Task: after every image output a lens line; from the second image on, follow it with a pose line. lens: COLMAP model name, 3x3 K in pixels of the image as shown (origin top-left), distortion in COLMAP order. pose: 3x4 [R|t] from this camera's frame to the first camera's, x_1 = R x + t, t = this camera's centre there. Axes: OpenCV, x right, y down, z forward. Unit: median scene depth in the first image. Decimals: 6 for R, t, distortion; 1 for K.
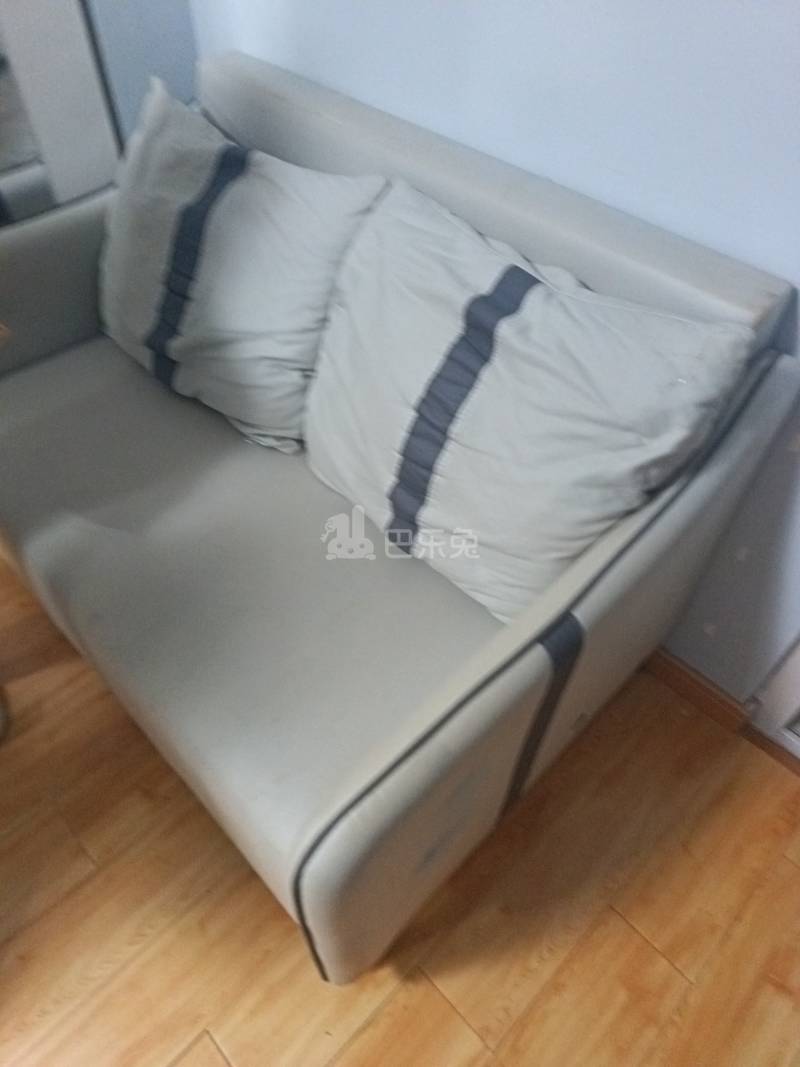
lens RADIAL K [[747.4, 0, 409.2], [0, 747.4, 530.5], [0, 0, 1]] dist [0.072297, -0.066327]
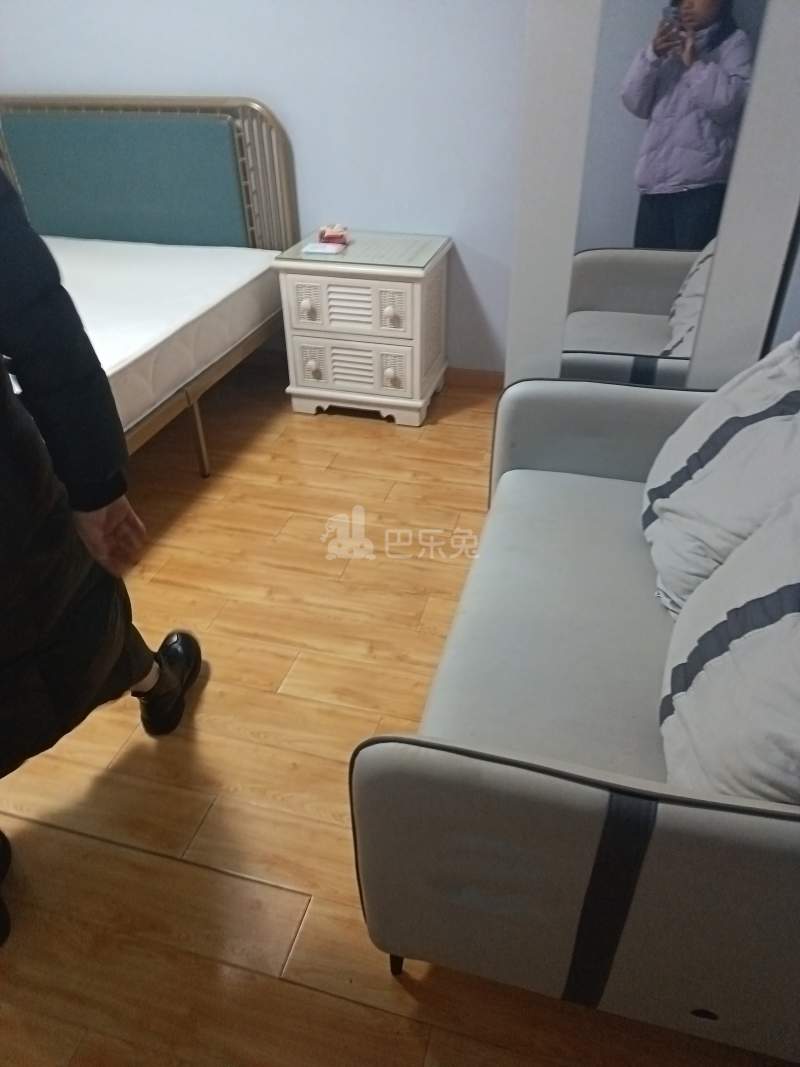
lens RADIAL K [[735.3, 0, 409.3], [0, 735.3, 537.5], [0, 0, 1]] dist [0.084632, -0.106285]
pose [[0.499969, 0.490998, -0.713409, 0.447012], [-0.651929, 0.755643, 0.063183, -0.008341], [0.570105, 0.433502, 0.697894, -0.082835]]
